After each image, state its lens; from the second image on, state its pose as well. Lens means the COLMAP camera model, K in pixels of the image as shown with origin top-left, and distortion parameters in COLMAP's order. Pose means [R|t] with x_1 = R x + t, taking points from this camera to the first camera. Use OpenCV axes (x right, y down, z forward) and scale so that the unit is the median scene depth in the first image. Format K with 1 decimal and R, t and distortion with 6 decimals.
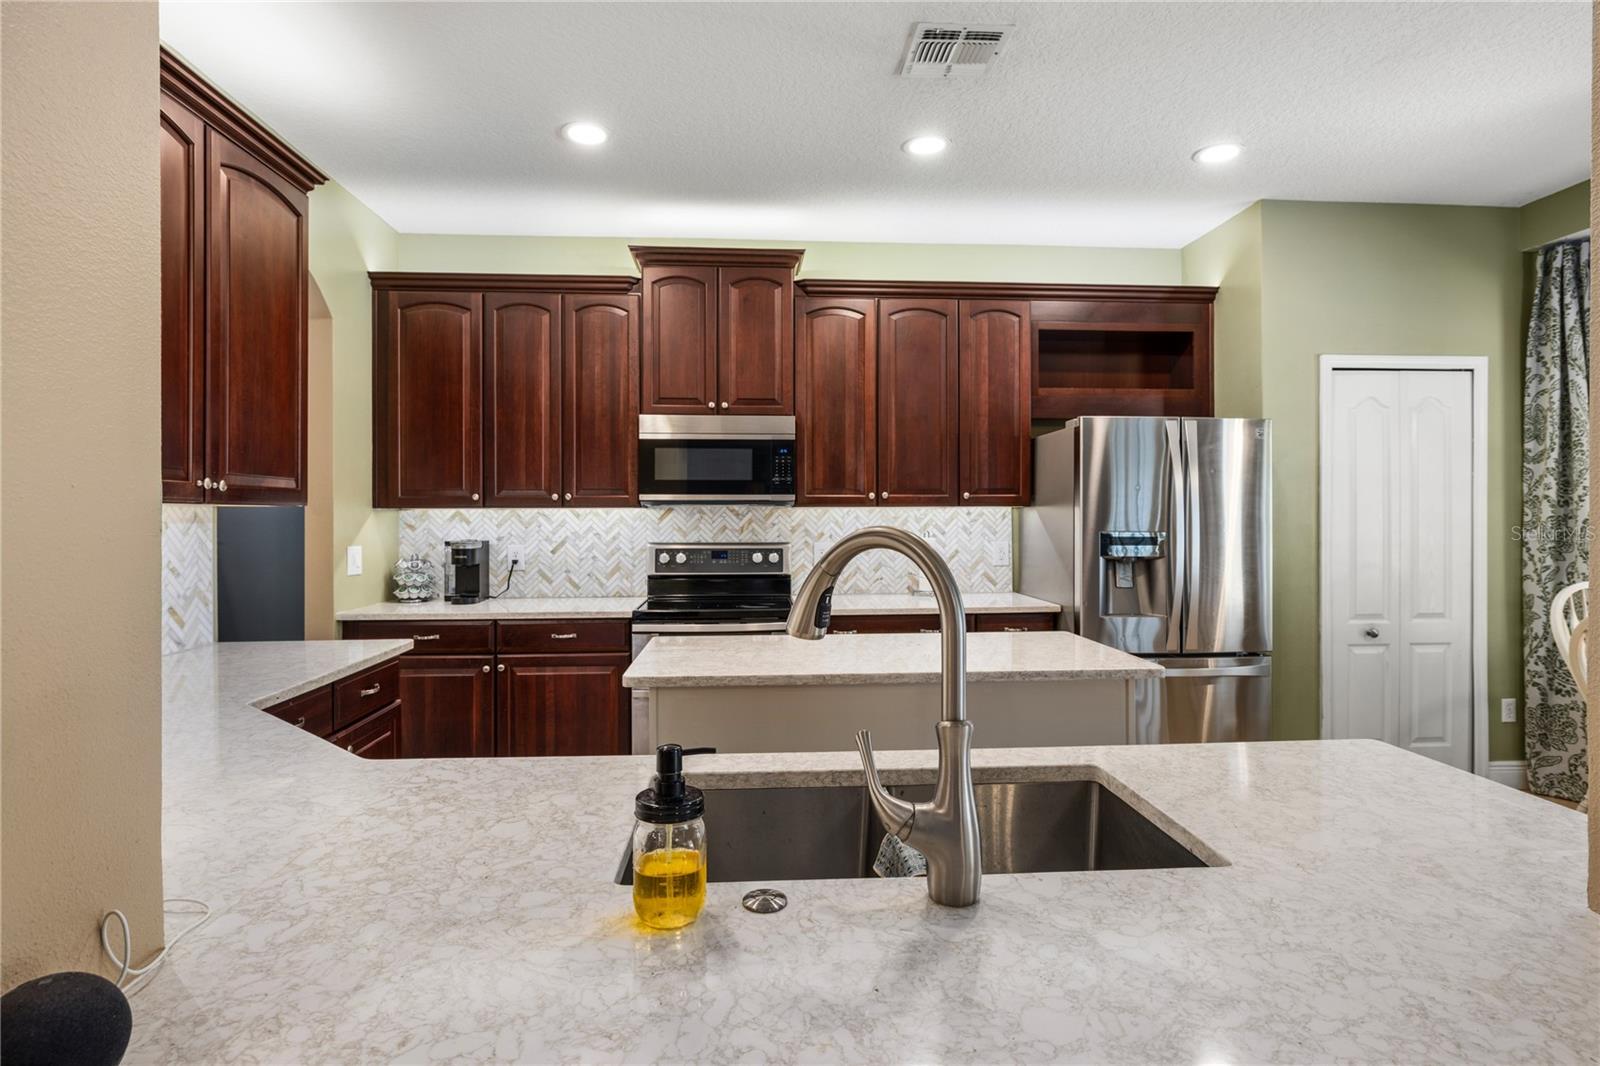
lens RADIAL K [[820.7, 0, 799.9], [0, 820.7, 516.3], [0, 0, 1]] dist [-0.003041, -0.001435]
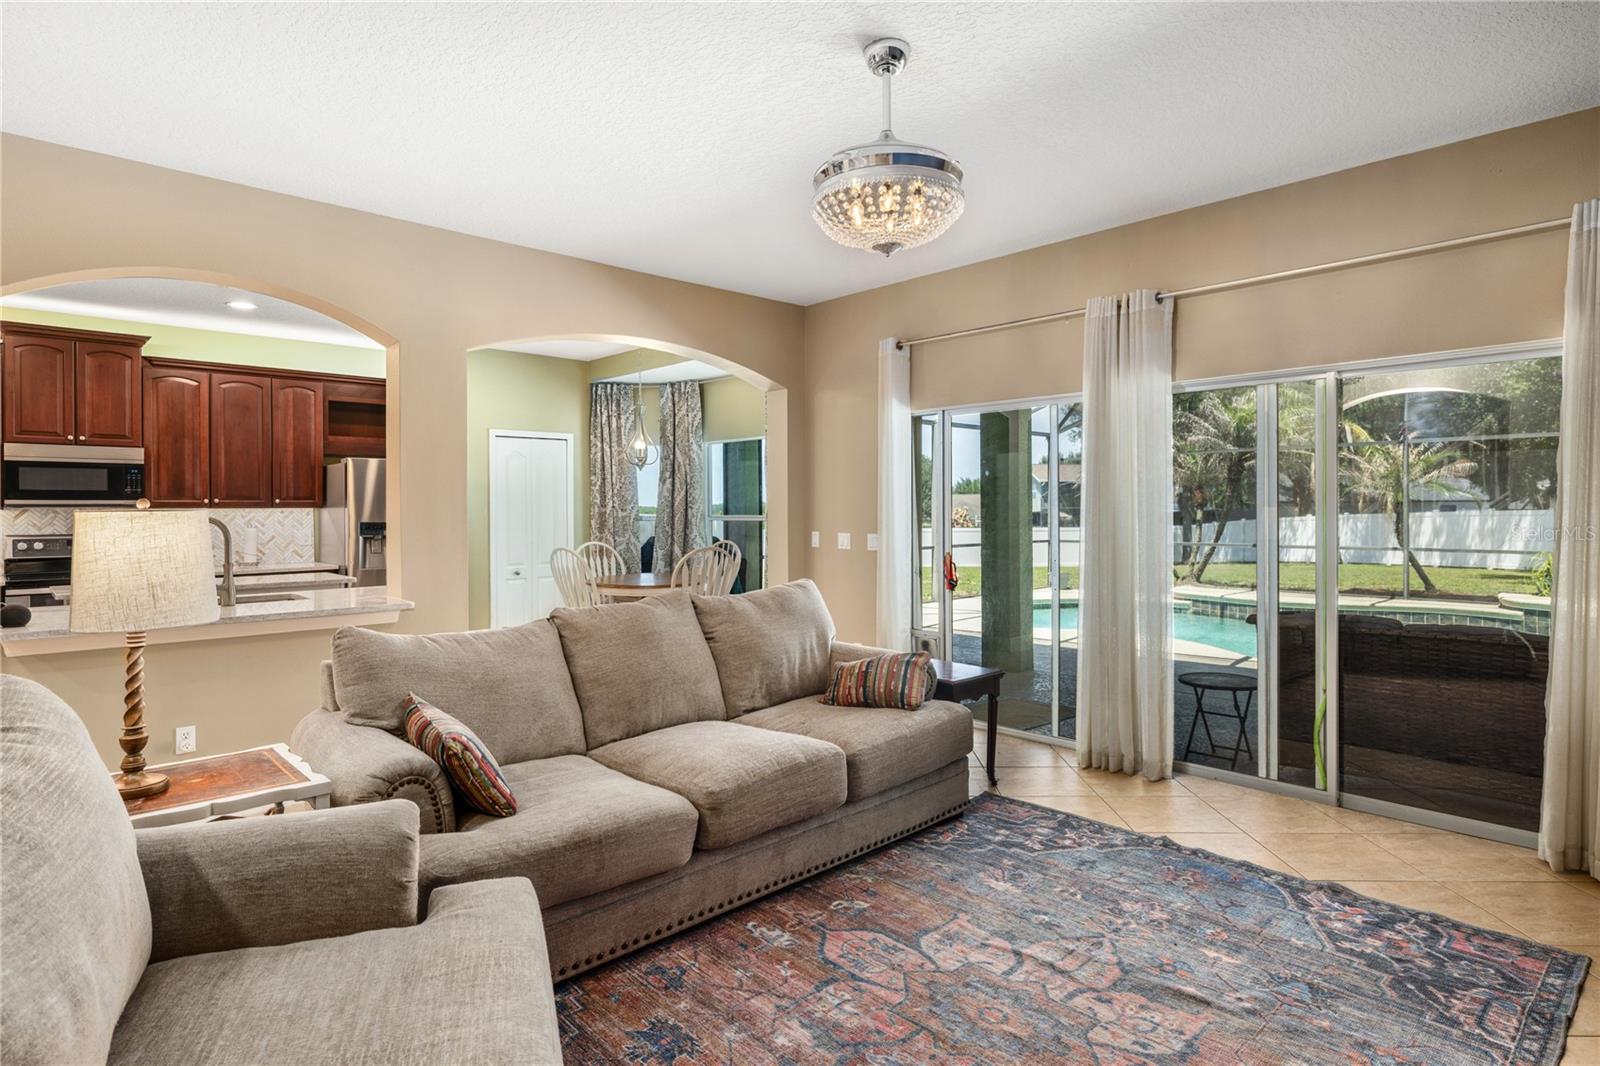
lens RADIAL K [[855.7, 0, 798.8], [0, 855.7, 514.8], [0, 0, 1]] dist [-0.005167, 0.003446]
pose [[0.770372, -0.007249, 0.637553, -0.080242], [0.005930, 0.999974, 0.004205, 0.000529], [-0.637567, 0.000541, 0.770395, -0.972292]]
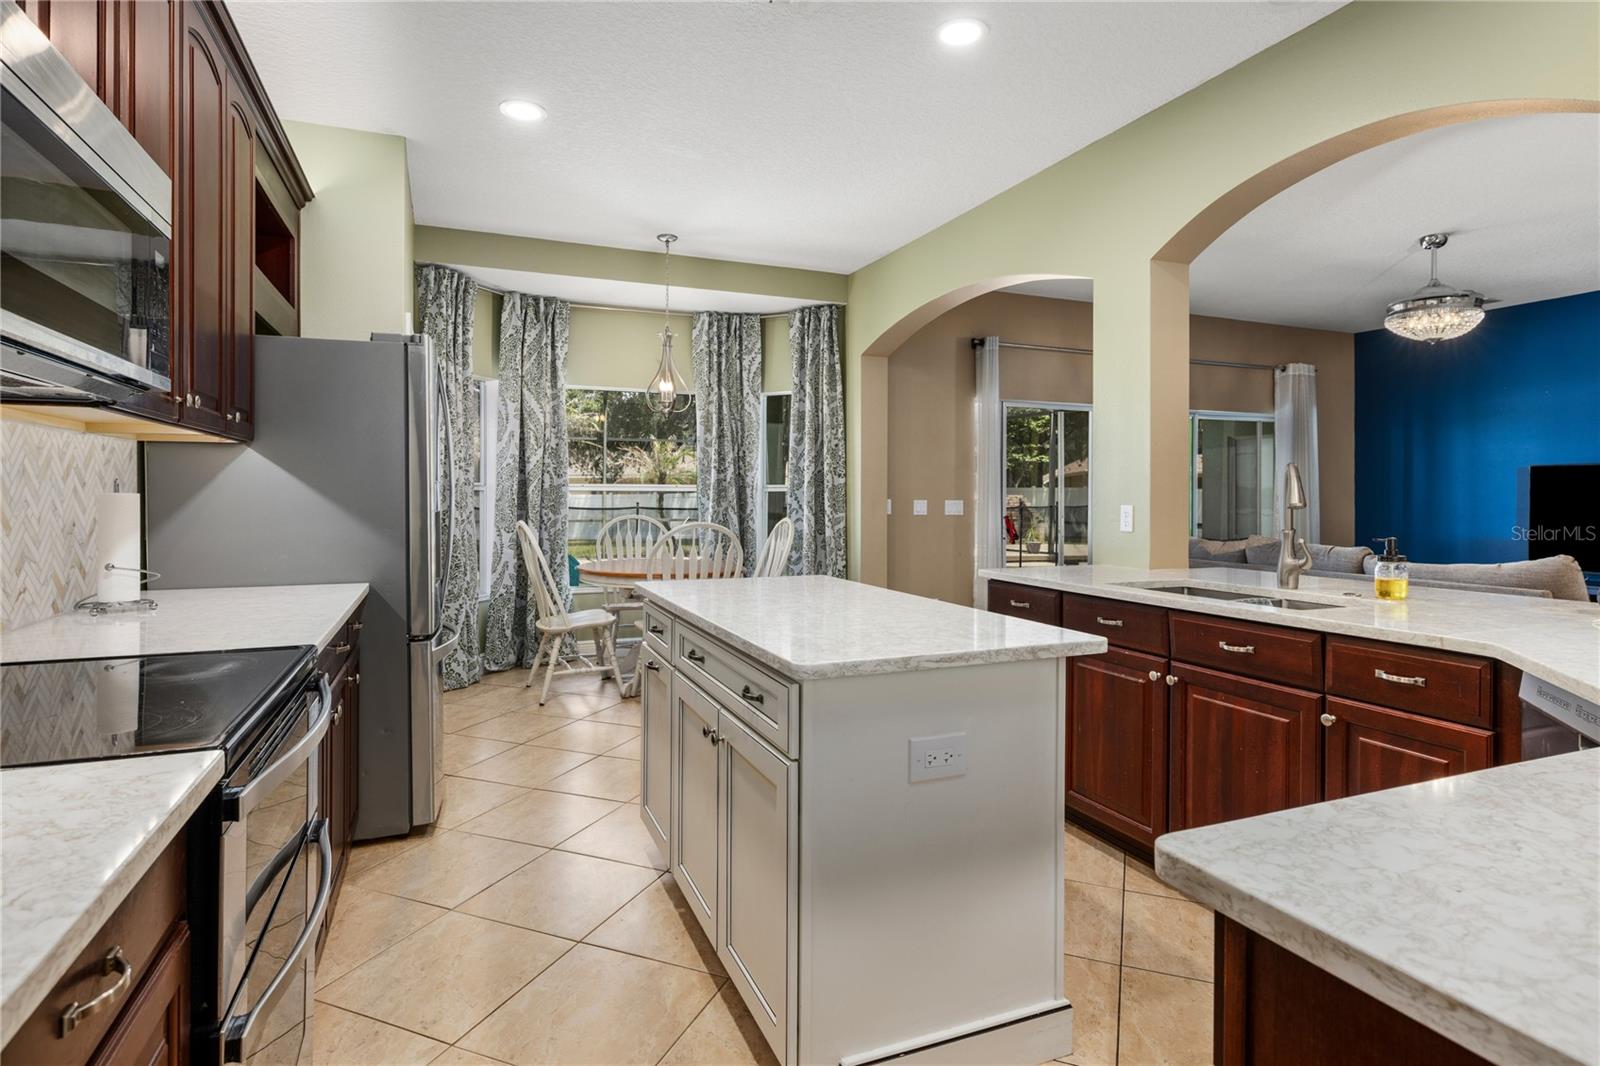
lens RADIAL K [[820.7, 0, 794.7], [0, 820.7, 496.1], [0, 0, 1]] dist [-0.003041, -0.001435]
pose [[-0.318610, -0.001621, 0.947884, -0.466889], [-0.001161, 0.999998, 0.001320, 0.028885], [-0.947885, -0.000680, -0.318612, 0.839271]]
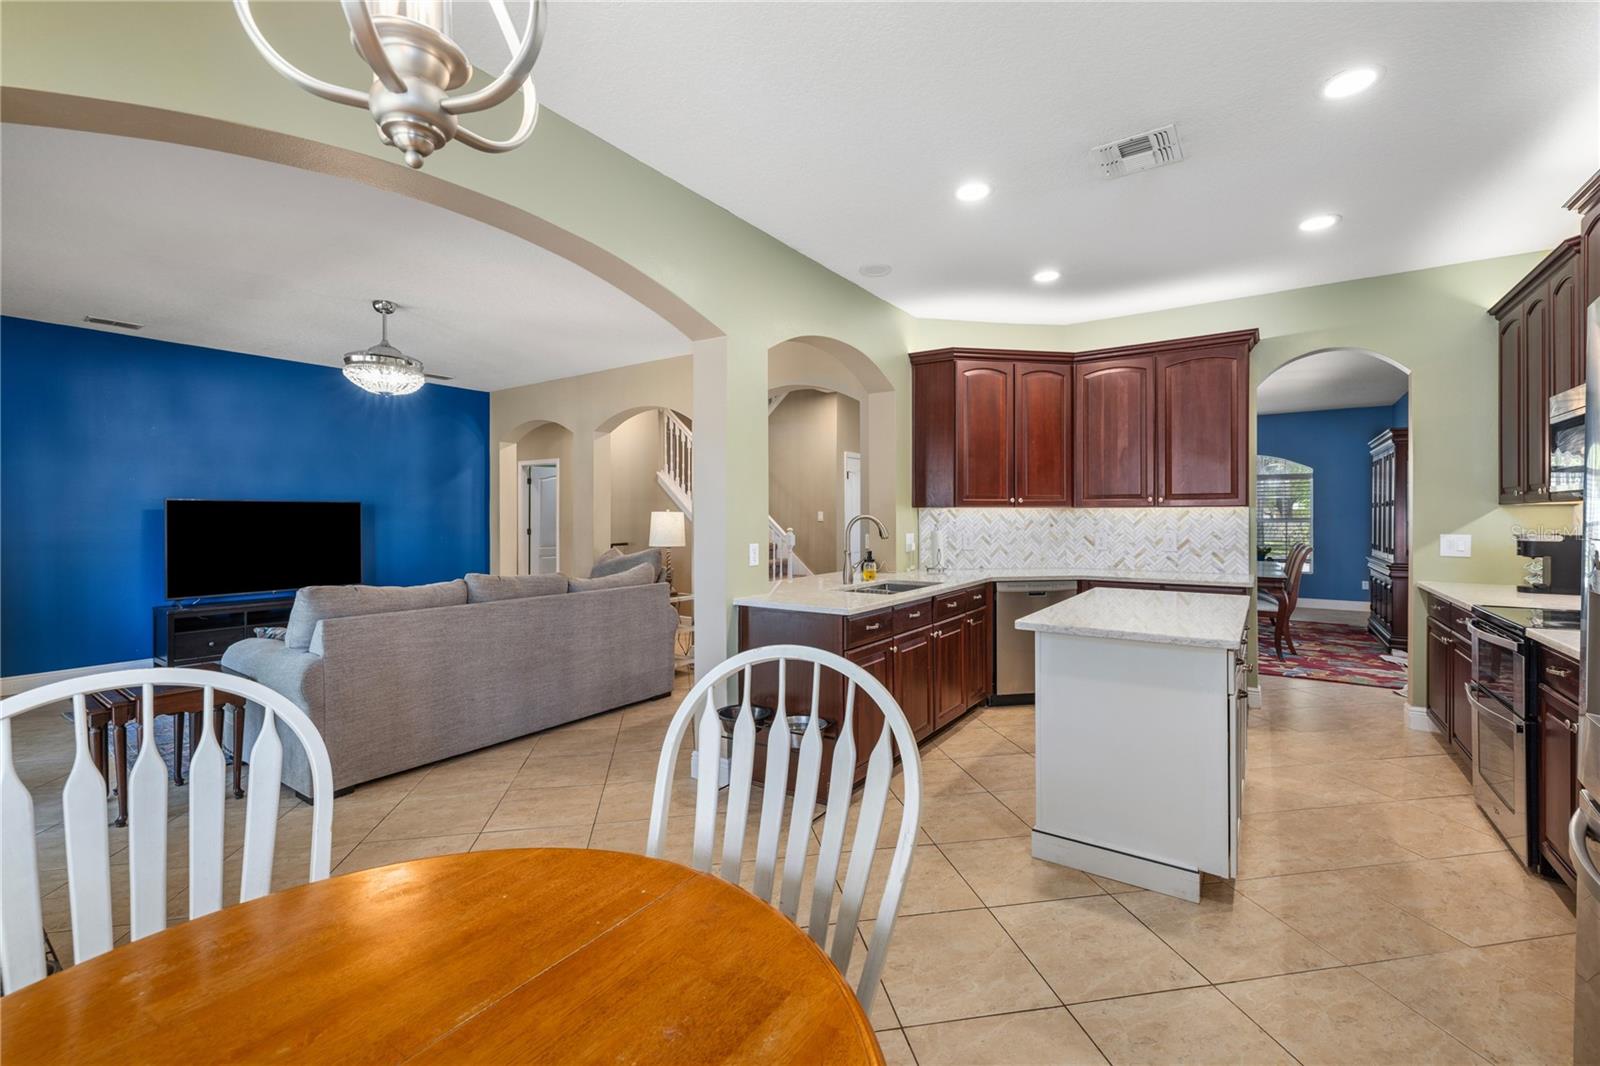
lens RADIAL K [[672.8, 0, 801.6], [0, 672.8, 513.9], [0, 0, 1]] dist [-0.001843, 0.001003]
pose [[-0.621404, -0.000452, -0.783490, 0.879271], [0.002232, 0.999995, -0.002346, 0.004263], [0.783487, -0.003207, -0.621399, 0.805638]]
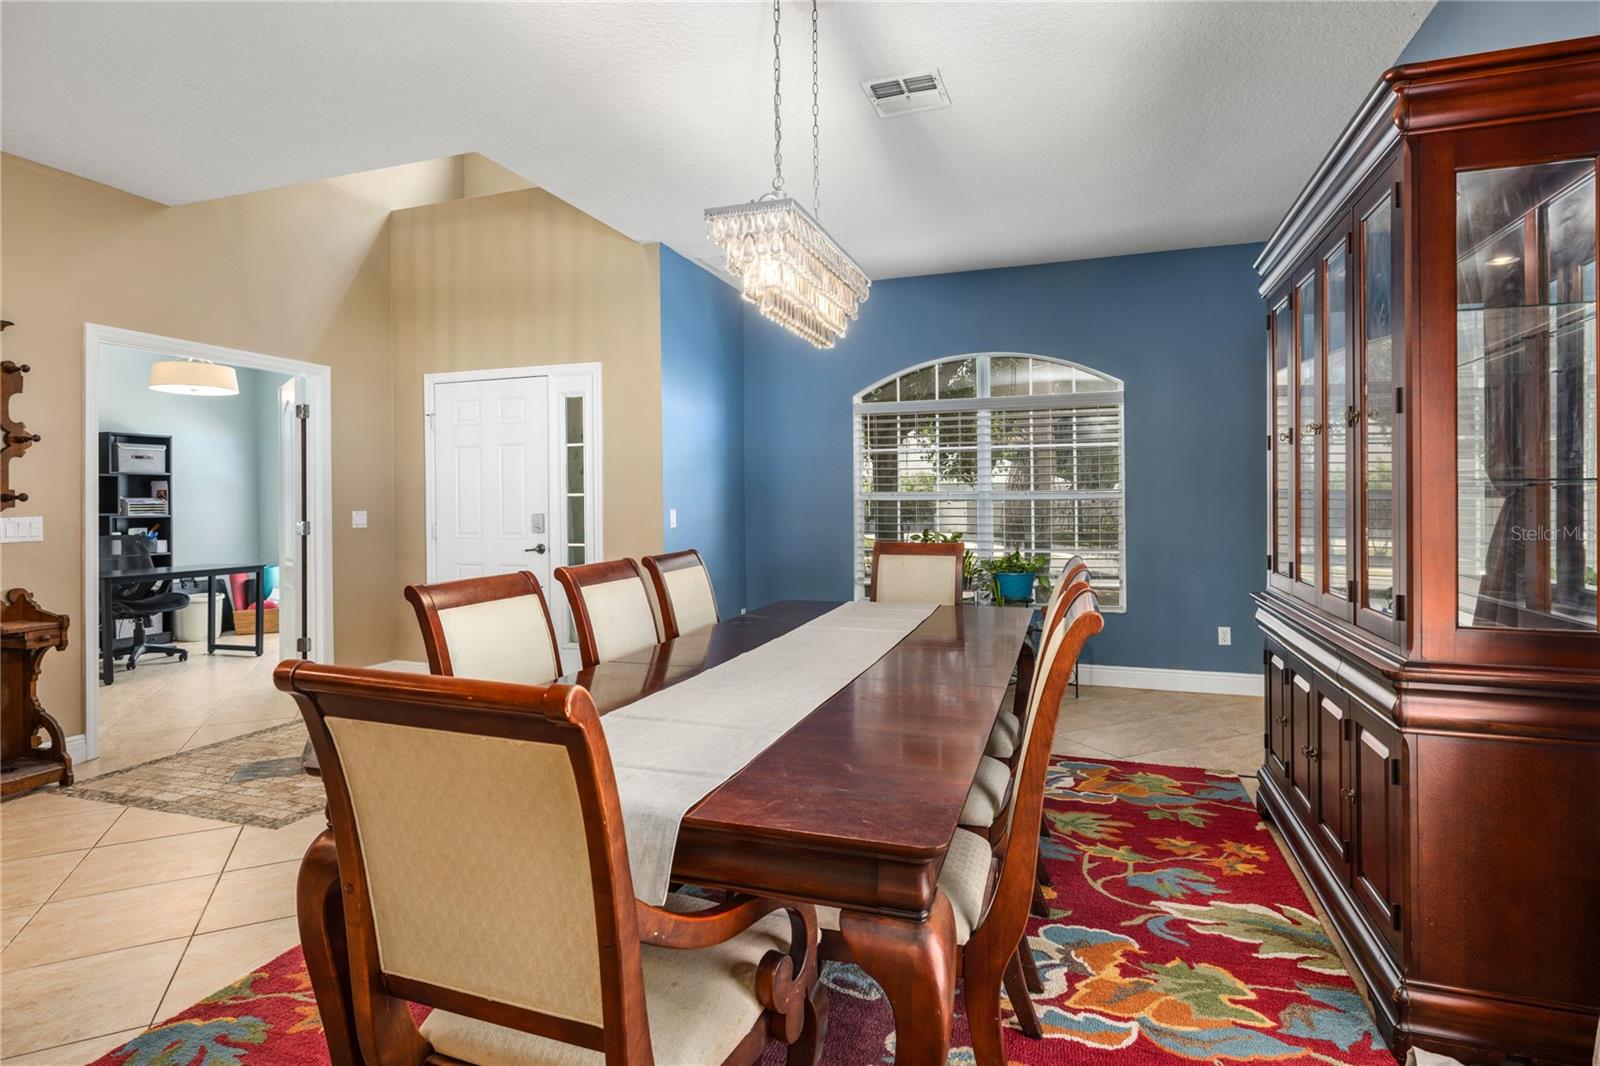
lens RADIAL K [[820.7, 0, 797.8], [0, 820.7, 497.4], [0, 0, 1]] dist [-0.003041, -0.001435]
pose [[-0.398765, 0.002977, -0.917048, -0.696903], [0.007069, 0.999975, 0.000173, 0.028325], [0.917026, -0.006413, -0.398776, 0.788879]]
